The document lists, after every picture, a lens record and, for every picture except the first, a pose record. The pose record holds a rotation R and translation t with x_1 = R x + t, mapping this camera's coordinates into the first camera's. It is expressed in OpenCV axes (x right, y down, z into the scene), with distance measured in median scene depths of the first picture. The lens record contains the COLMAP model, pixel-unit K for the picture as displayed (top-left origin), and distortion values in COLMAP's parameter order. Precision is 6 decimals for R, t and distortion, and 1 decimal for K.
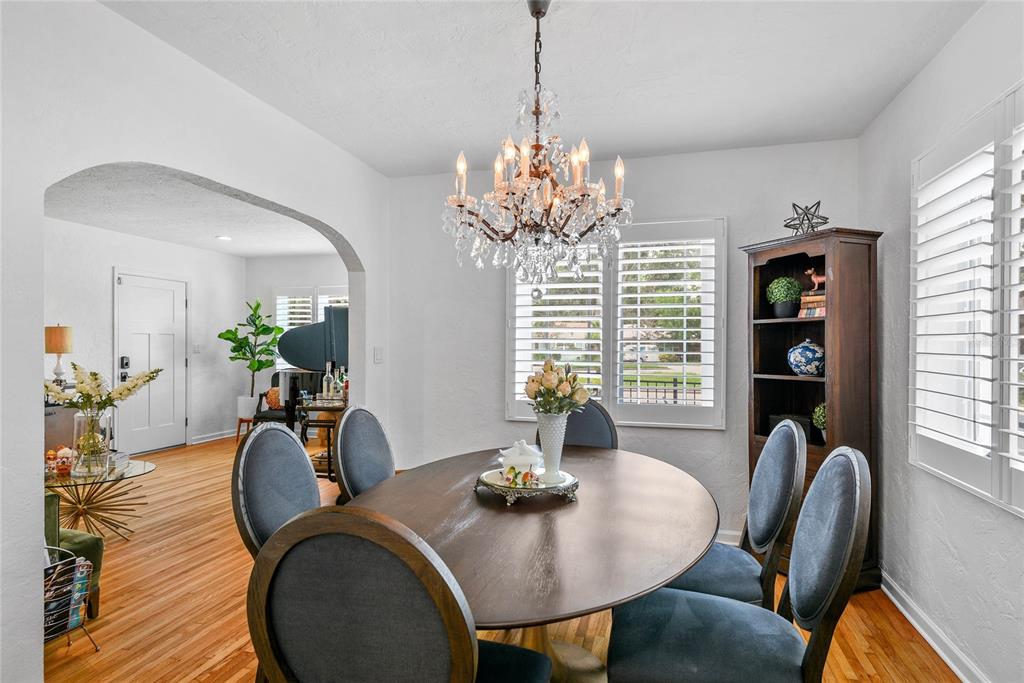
lens RADIAL K [[572.7, 0, 514.8], [0, 572.7, 346.5], [0, 0, 1]] dist [0.022229, -0.001768]
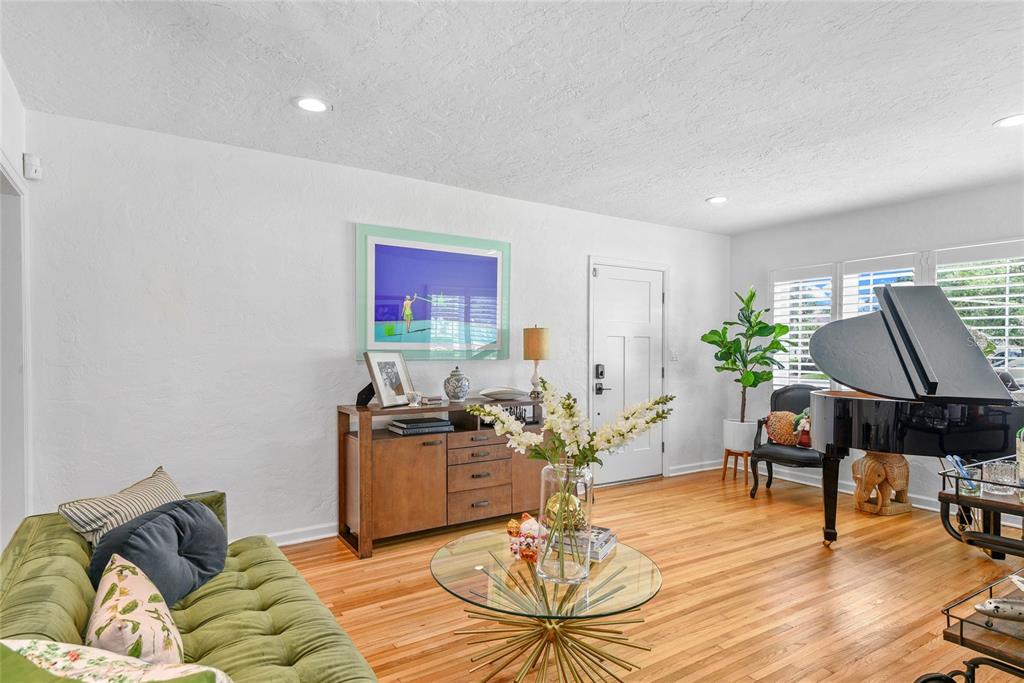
lens RADIAL K [[572.7, 0, 514.8], [0, 572.7, 346.5], [0, 0, 1]] dist [0.022229, -0.001768]
pose [[0.747972, -0.002636, -0.663725, -0.196989], [-0.004217, 0.999953, -0.008724, -0.000124], [0.663717, 0.009325, 0.747925, 0.272811]]
